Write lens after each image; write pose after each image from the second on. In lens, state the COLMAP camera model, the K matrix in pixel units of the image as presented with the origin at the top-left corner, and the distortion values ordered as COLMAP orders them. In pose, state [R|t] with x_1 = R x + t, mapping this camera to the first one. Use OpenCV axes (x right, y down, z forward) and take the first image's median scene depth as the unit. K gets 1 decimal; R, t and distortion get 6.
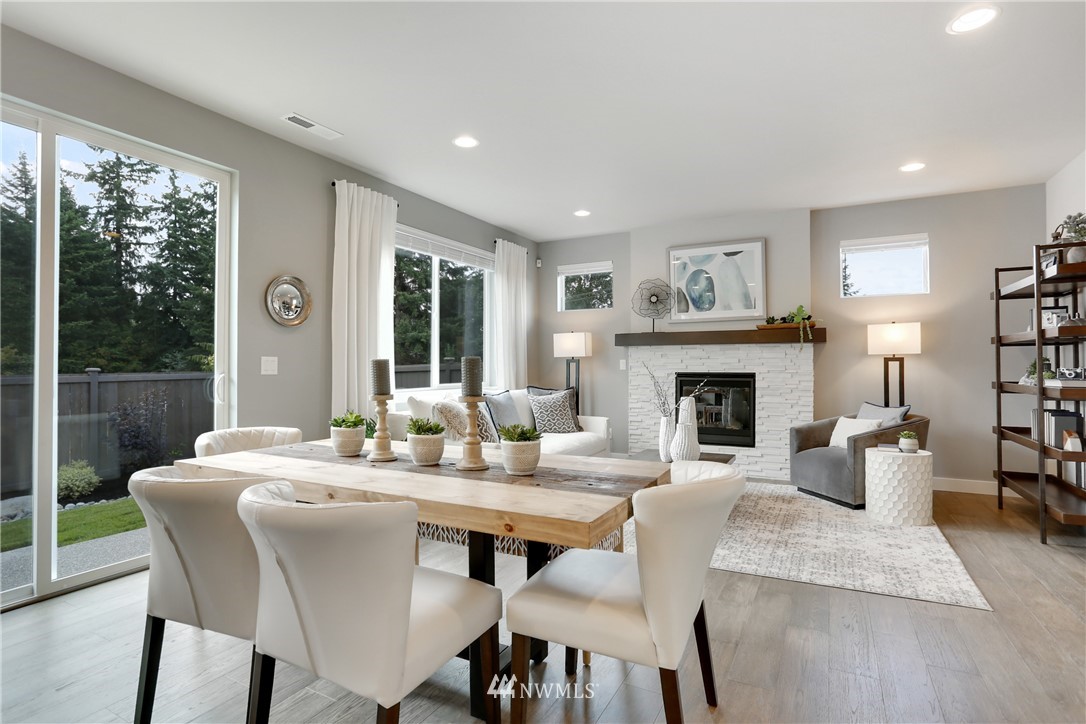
lens RADIAL K [[539.7, 0, 539.5], [0, 539.7, 360.9], [0, 0, 1]] dist [-0.053329, 0.027752]
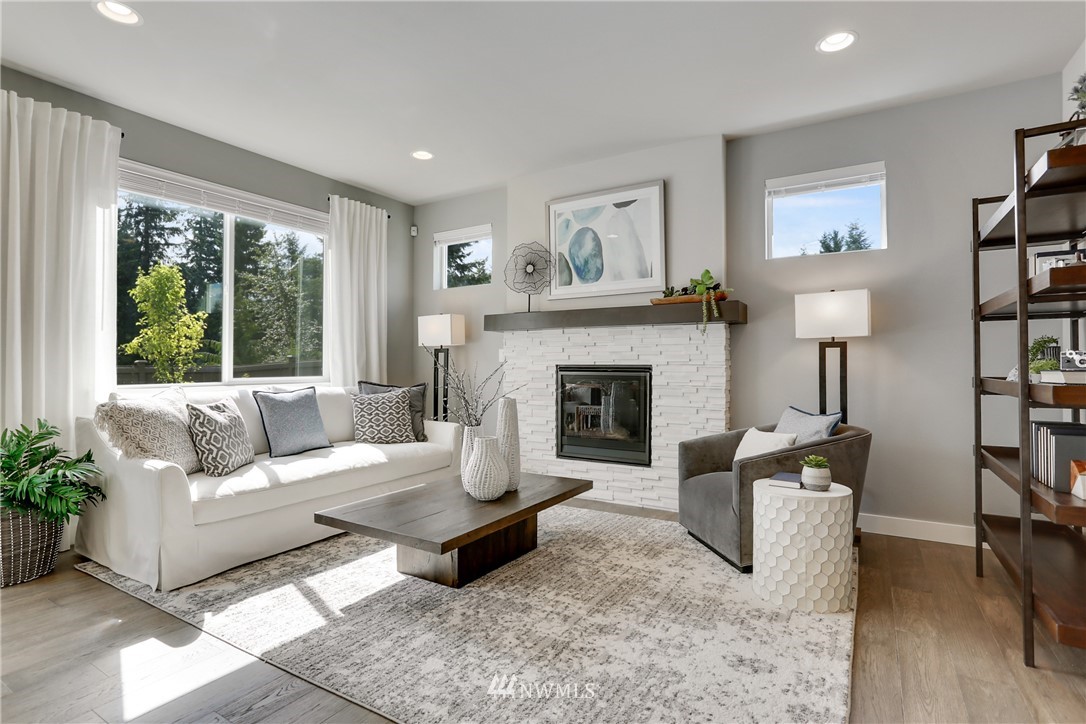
lens RADIAL K [[539.7, 0, 539.5], [0, 539.7, 360.9], [0, 0, 1]] dist [-0.053329, 0.027752]
pose [[0.998394, 0.001411, -0.056641, 0.301045], [-0.001316, 0.999998, 0.001715, 0.016116], [0.056643, -0.001638, 0.998393, 0.264737]]
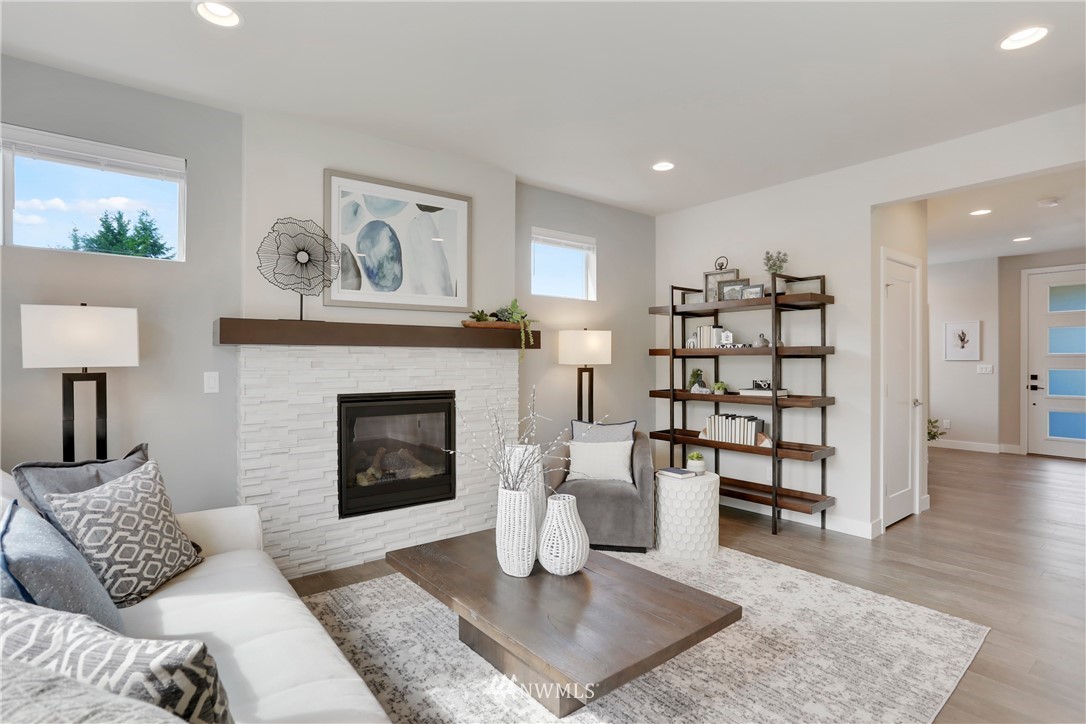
lens RADIAL K [[539.7, 0, 539.5], [0, 539.7, 360.9], [0, 0, 1]] dist [-0.053329, 0.027752]
pose [[0.395623, -0.001398, 0.918412, -0.196577], [-0.008342, 0.999952, 0.005116, -0.020243], [-0.918375, -0.009685, 0.395592, 0.647165]]
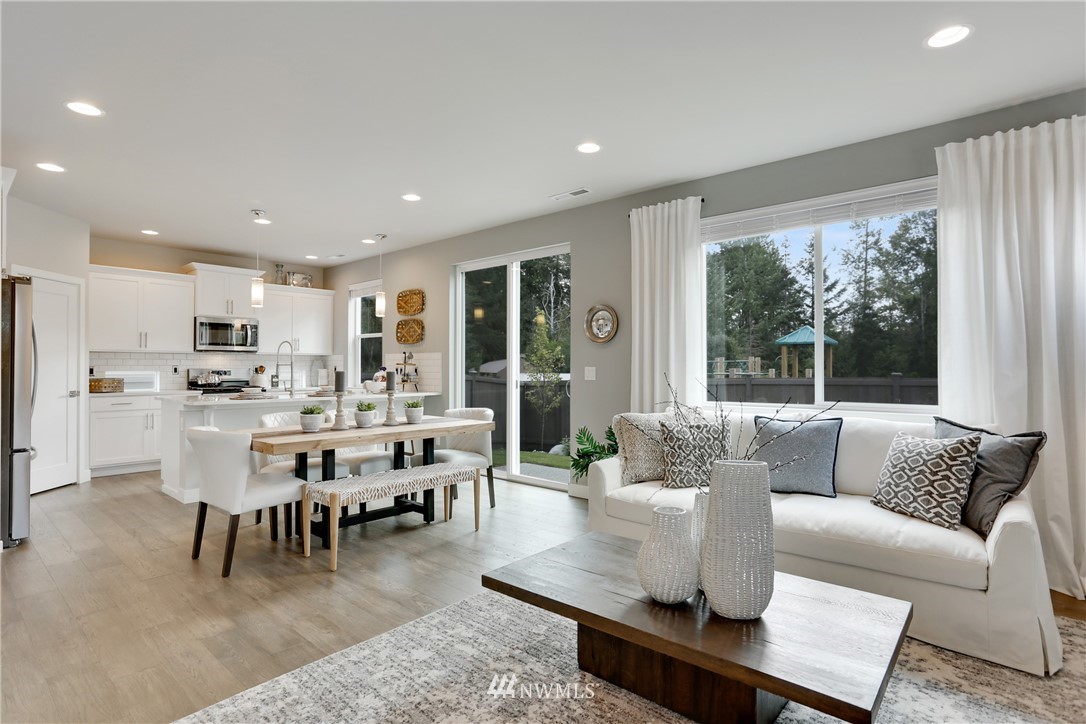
lens RADIAL K [[552.2, 0, 543.0], [0, 552.2, 362.0], [0, 0, 1]] dist [-0.068626, 0.037730]
pose [[-0.217695, -0.007310, -0.975990, 0.606779], [0.008069, 0.999924, -0.009289, -0.005991], [0.975984, -0.009897, -0.217619, 0.801830]]
